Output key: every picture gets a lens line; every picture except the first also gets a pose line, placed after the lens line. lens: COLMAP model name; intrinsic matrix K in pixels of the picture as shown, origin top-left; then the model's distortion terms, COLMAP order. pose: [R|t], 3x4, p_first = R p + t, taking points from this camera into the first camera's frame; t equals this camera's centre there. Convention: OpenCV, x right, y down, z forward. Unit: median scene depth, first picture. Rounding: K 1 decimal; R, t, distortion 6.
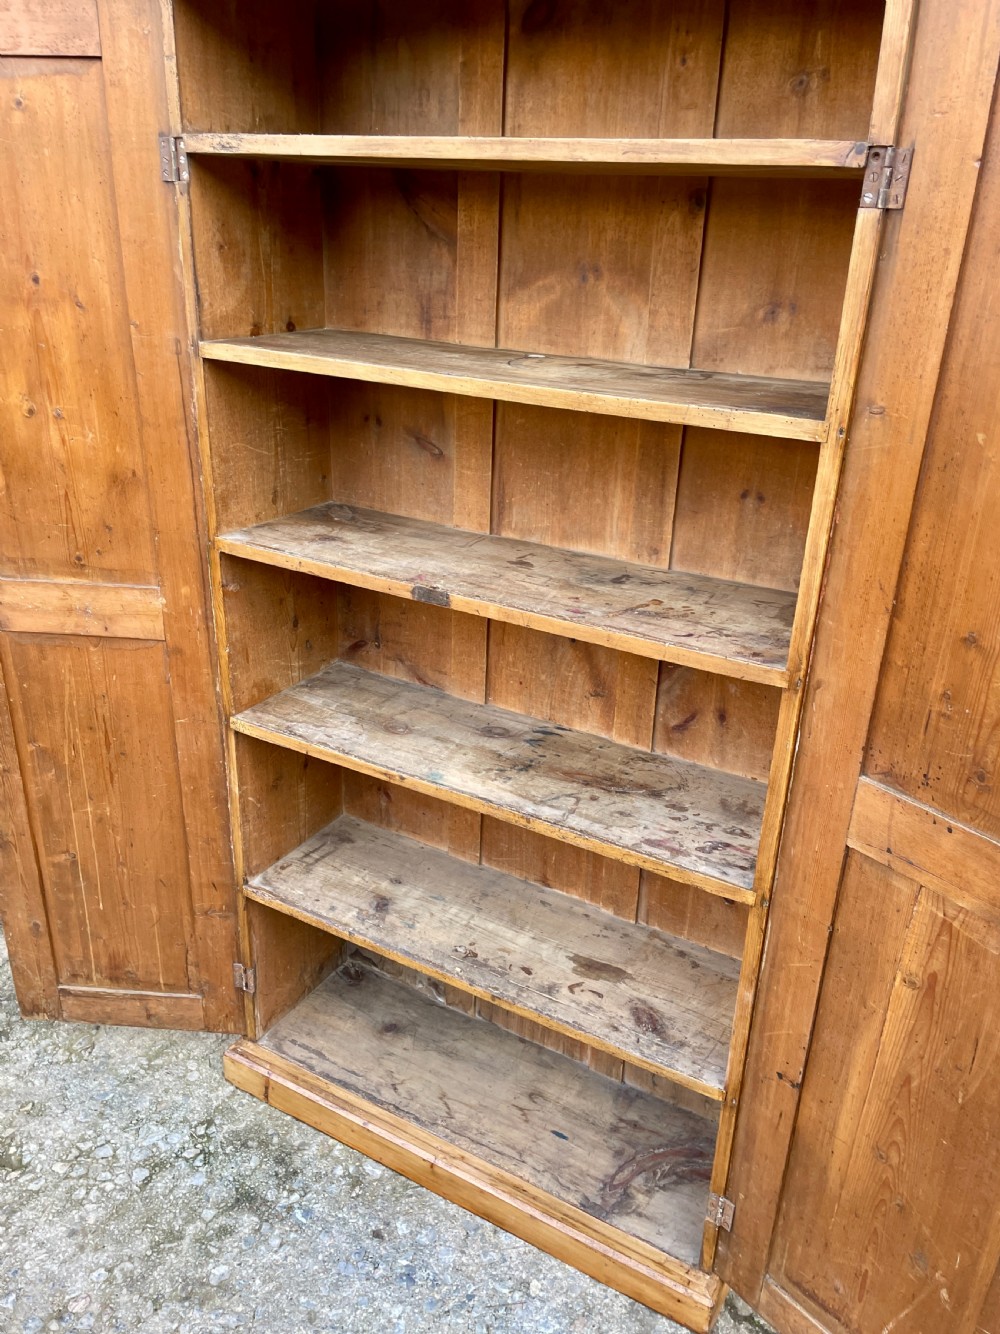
lens RADIAL K [[1036.5, 0, 500.0], [0, 1036.5, 667.0], [0, 0, 1]] dist [0.094539, -0.128282]
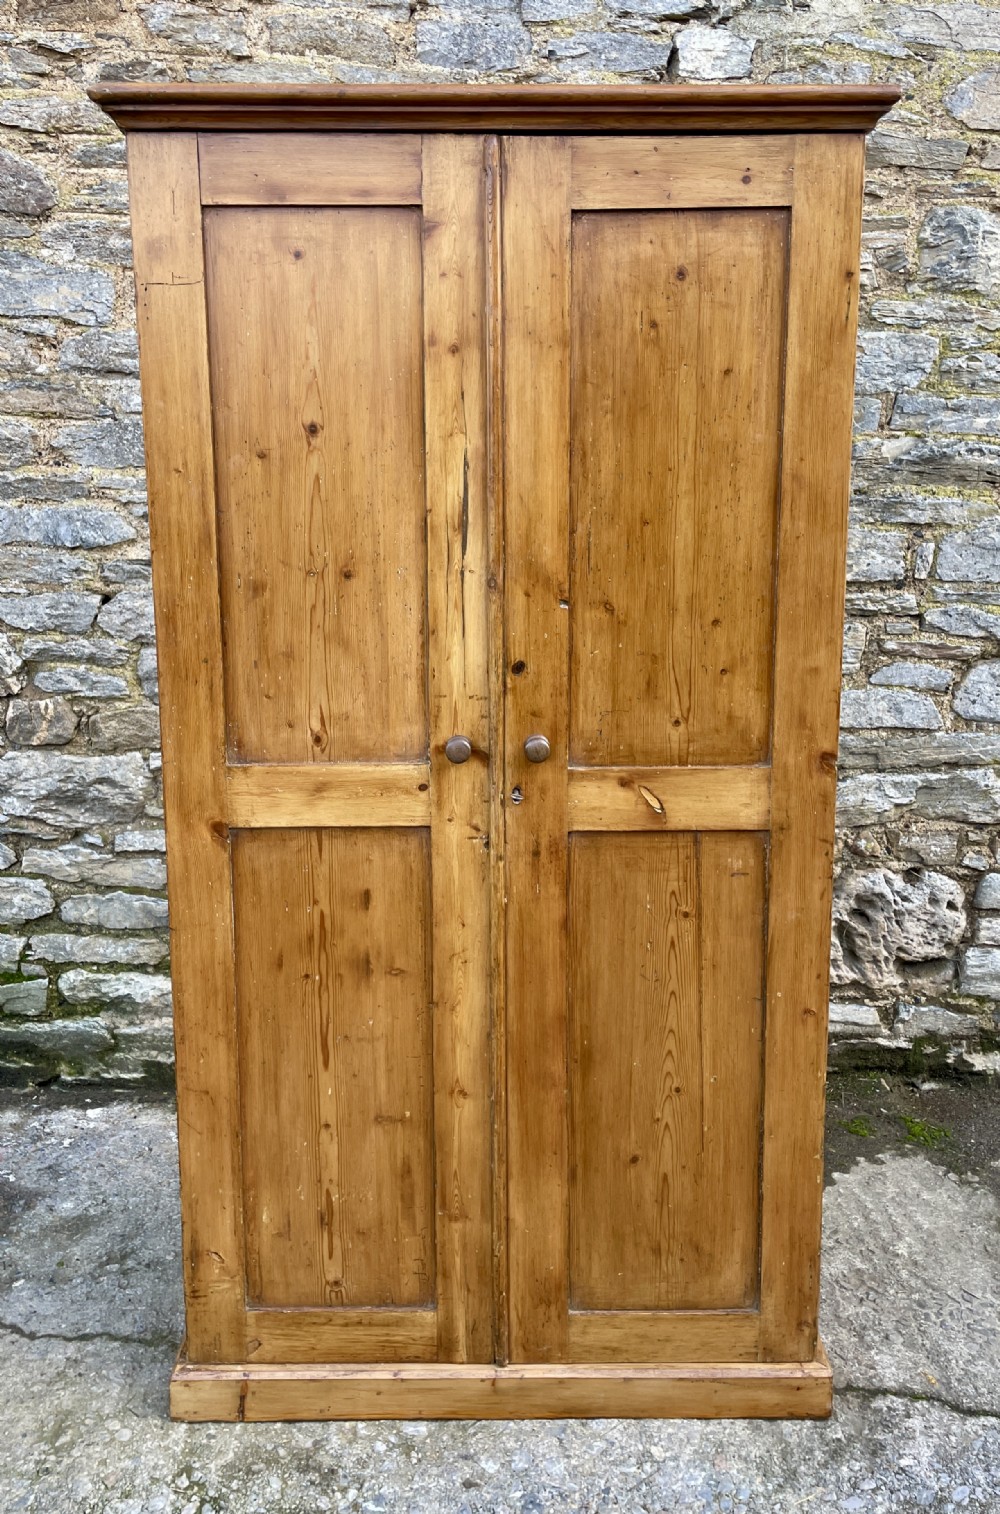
lens RADIAL K [[1260.3, 0, 481.8], [0, 1260.3, 667.4], [0, 0, 1]] dist [0.072848, -0.089239]
pose [[0.866370, -0.123009, 0.484017, -0.551448], [0.231219, 0.957856, -0.170442, 0.096728], [-0.442652, 0.259580, 0.858299, -0.050065]]
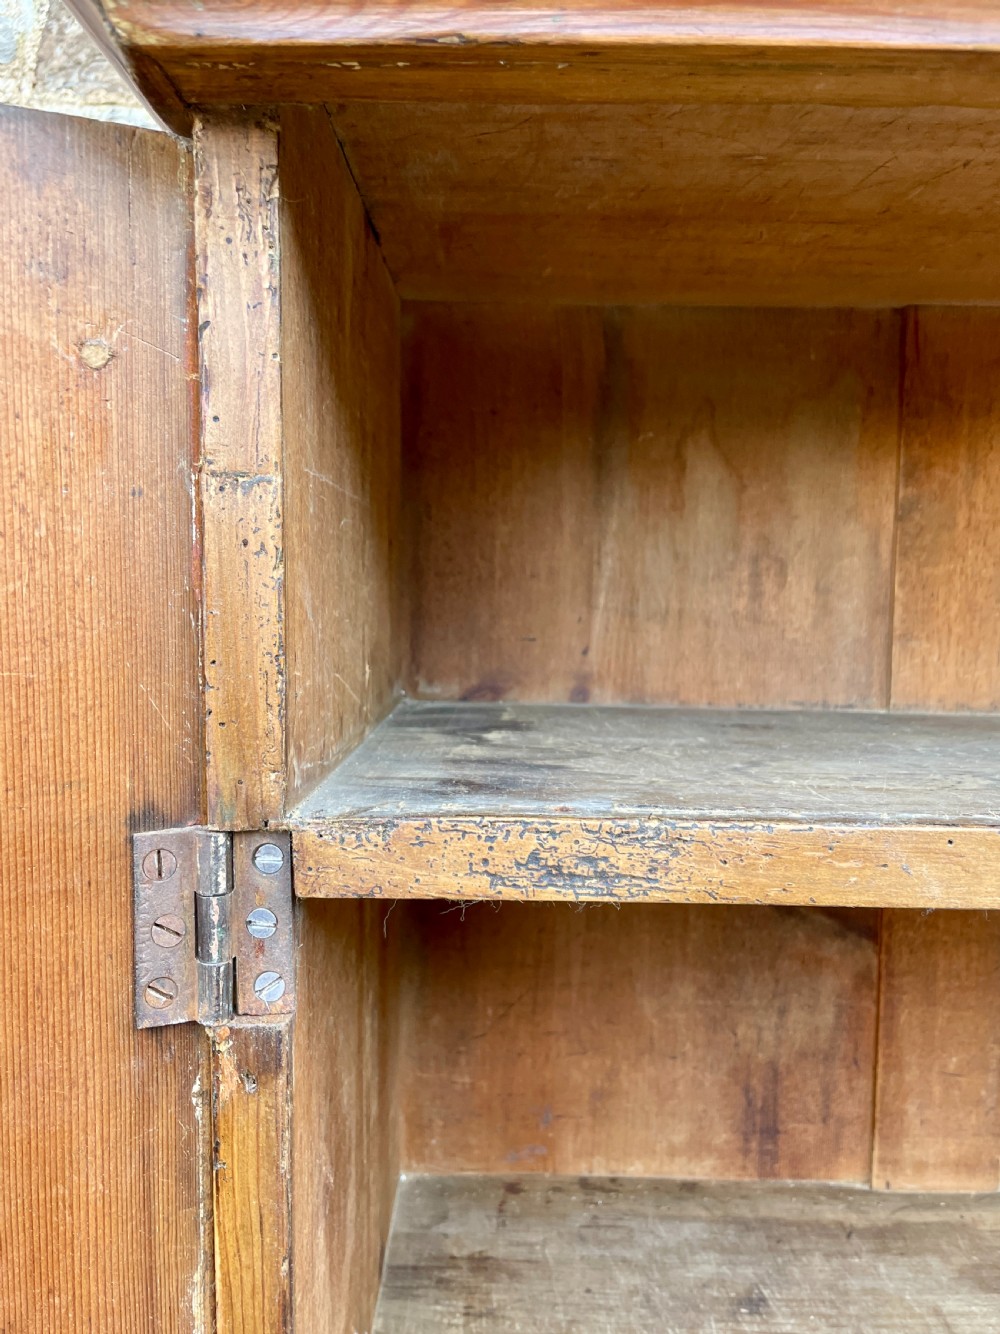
lens RADIAL K [[1060.5, 0, 501.4], [0, 1060.5, 686.2], [0, 0, 1]] dist [0.087264, -0.118915]
pose [[0.871681, -0.073211, 0.484574, -0.304858], [0.215160, 0.945558, -0.244186, -0.395378], [-0.440316, 0.317113, 0.839977, 0.674848]]
